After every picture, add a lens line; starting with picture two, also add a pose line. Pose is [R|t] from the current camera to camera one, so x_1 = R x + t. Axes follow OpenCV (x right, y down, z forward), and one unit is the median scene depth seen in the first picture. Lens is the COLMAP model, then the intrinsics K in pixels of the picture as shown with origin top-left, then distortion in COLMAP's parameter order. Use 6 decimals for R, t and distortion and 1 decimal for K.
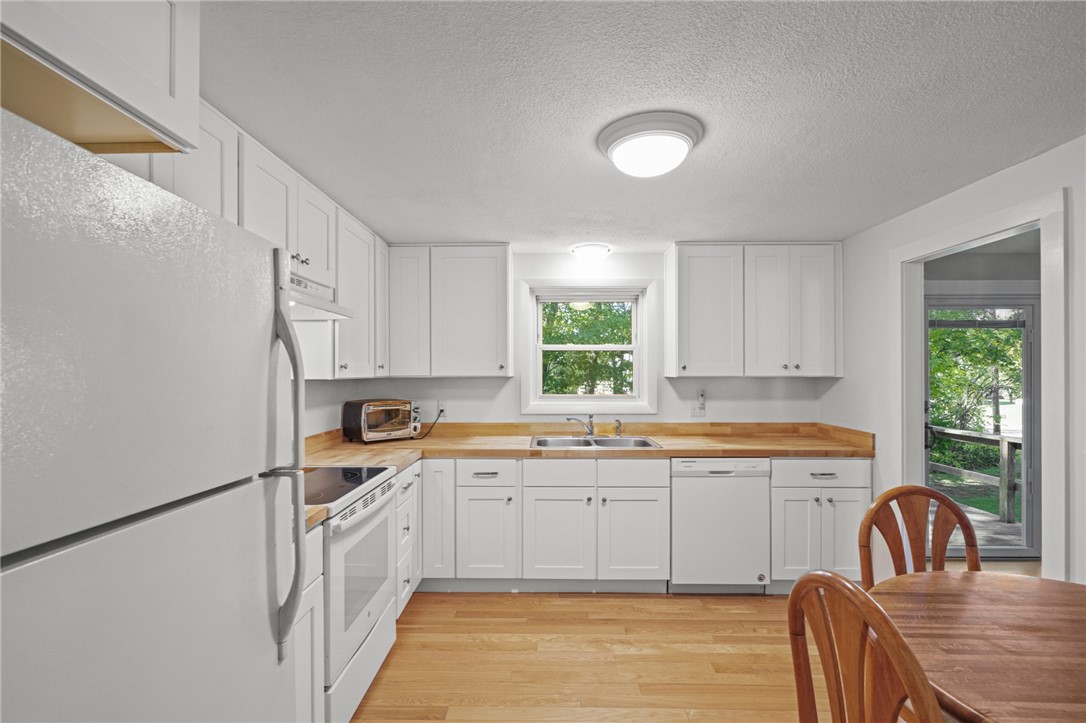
lens RADIAL K [[492.6, 0, 539.4], [0, 492.6, 369.4], [0, 0, 1]] dist [0.000192, 0.000493]
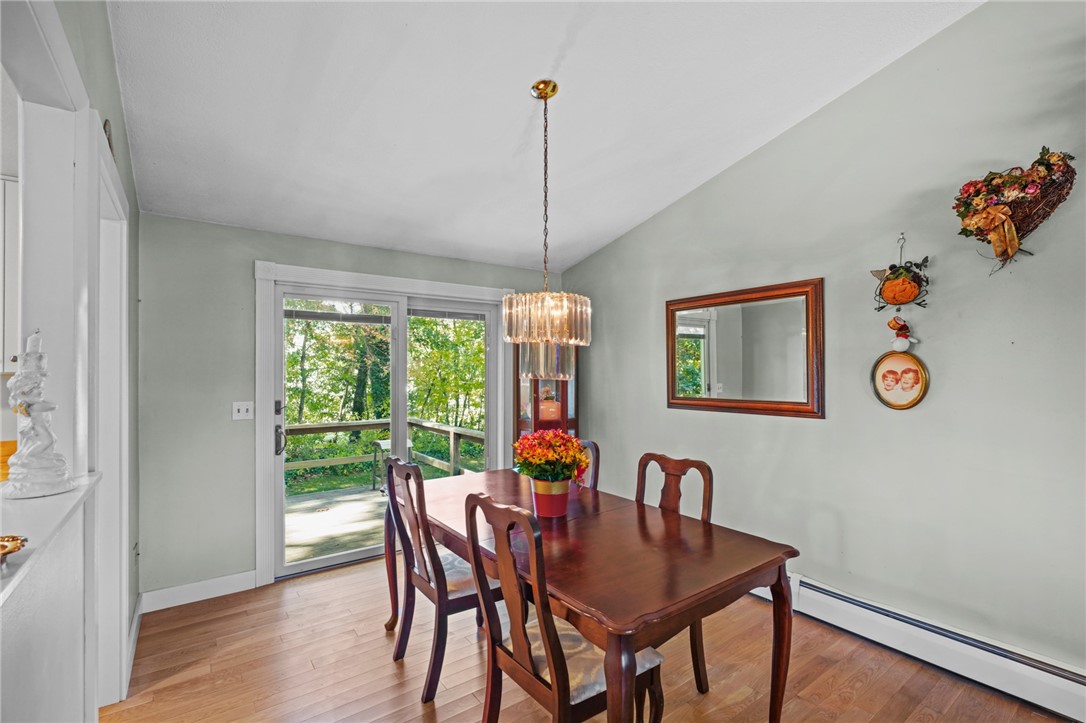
lens RADIAL K [[492.6, 0, 539.4], [0, 492.6, 369.4], [0, 0, 1]] dist [0.000192, 0.000493]
pose [[0.800508, 0.001122, 0.599321, 0.761925], [-0.004603, 0.999980, 0.004277, 0.002341], [-0.599304, -0.006182, 0.800497, 0.018002]]
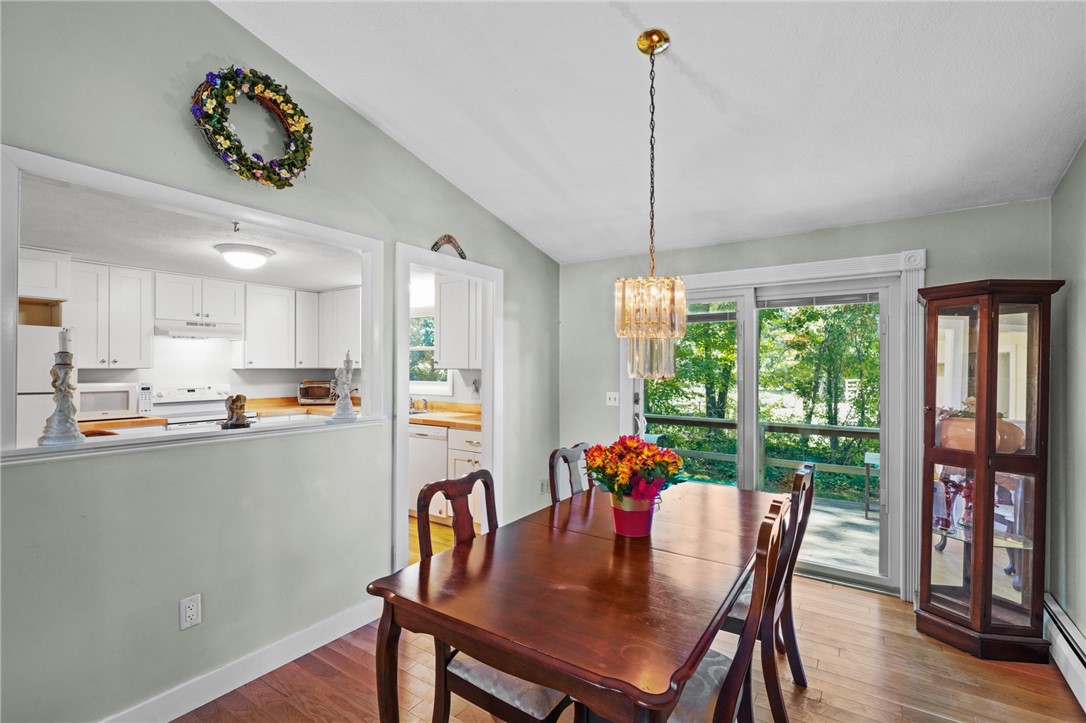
lens RADIAL K [[488.0, 0, 543.2], [0, 488.0, 365.8], [0, 0, 1]] dist [-0.007370, 0.000630]
pose [[0.835368, 0.001927, -0.549688, 1.452354], [-0.000055, 0.999994, 0.003422, 0.001566], [0.549692, -0.002828, 0.835363, 0.002065]]
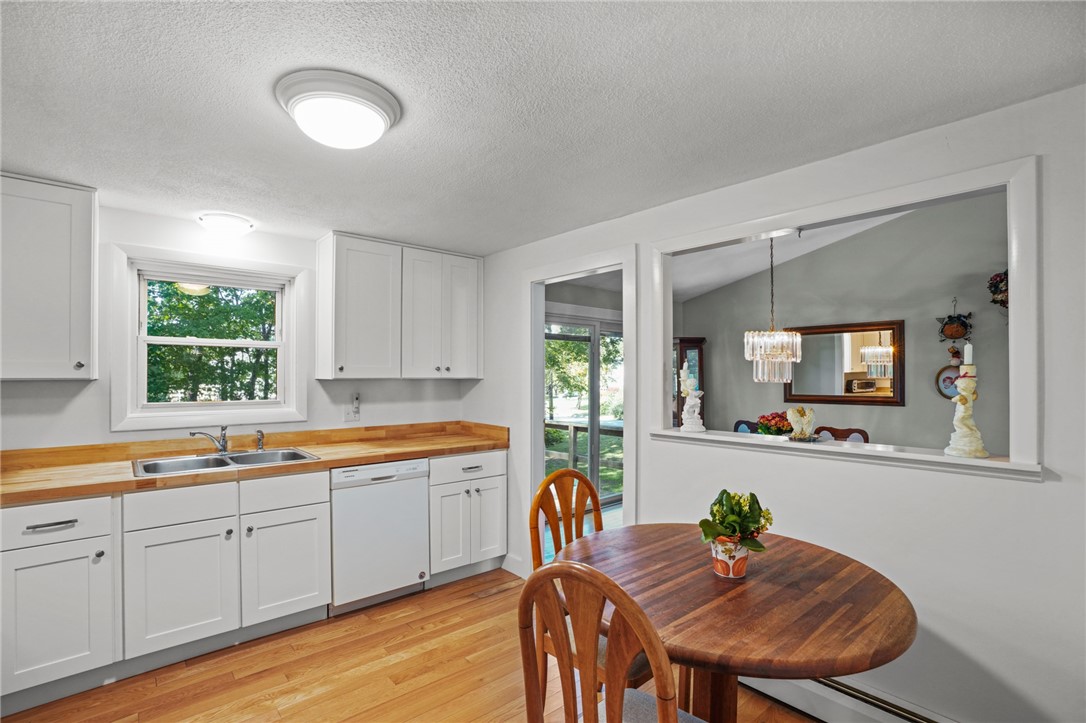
lens RADIAL K [[502.4, 0, 541.2], [0, 502.4, 372.4], [0, 0, 1]] dist [-0.068868, 0.028399]
pose [[0.743620, 0.005275, 0.668581, -0.052612], [-0.007288, 0.999973, 0.000216, 0.000143], [-0.668563, -0.005033, 0.743639, 0.070986]]
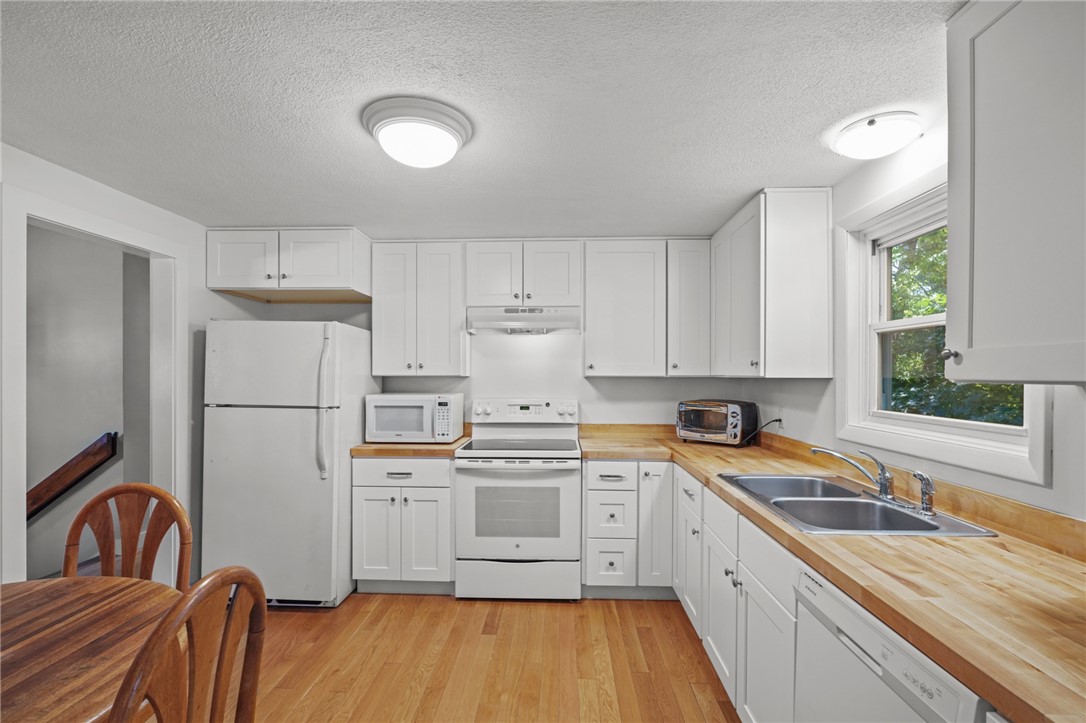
lens RADIAL K [[496.1, 0, 542.7], [0, 496.1, 377.3], [0, 0, 1]] dist [-0.002666, -0.000530]
pose [[-0.017022, 0.009699, -0.999808, 0.732651], [0.002171, 0.999951, 0.009664, 0.007882], [0.999853, -0.002006, -0.017042, 0.775425]]
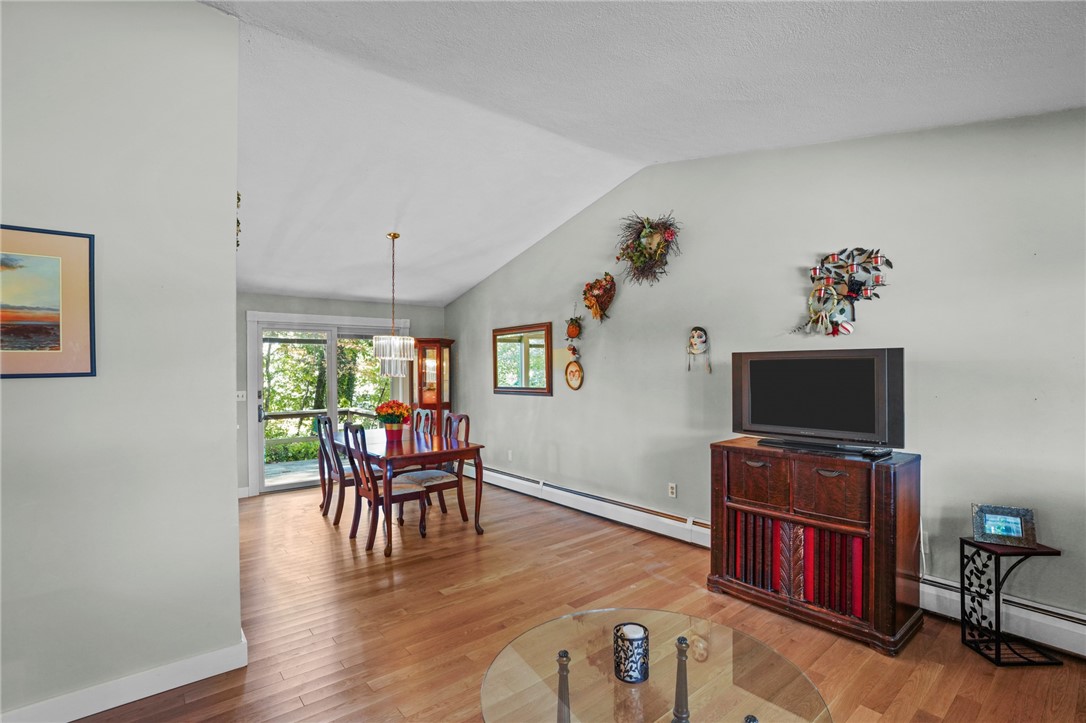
lens RADIAL K [[499.1, 0, 539.2], [0, 499.1, 368.7], [0, 0, 1]] dist [-0.072787, 0.027724]
pose [[0.763159, -0.004458, 0.646195, 0.565151], [0.002760, 0.999990, 0.003640, -0.007887], [-0.646204, -0.000995, 0.763164, -0.863874]]
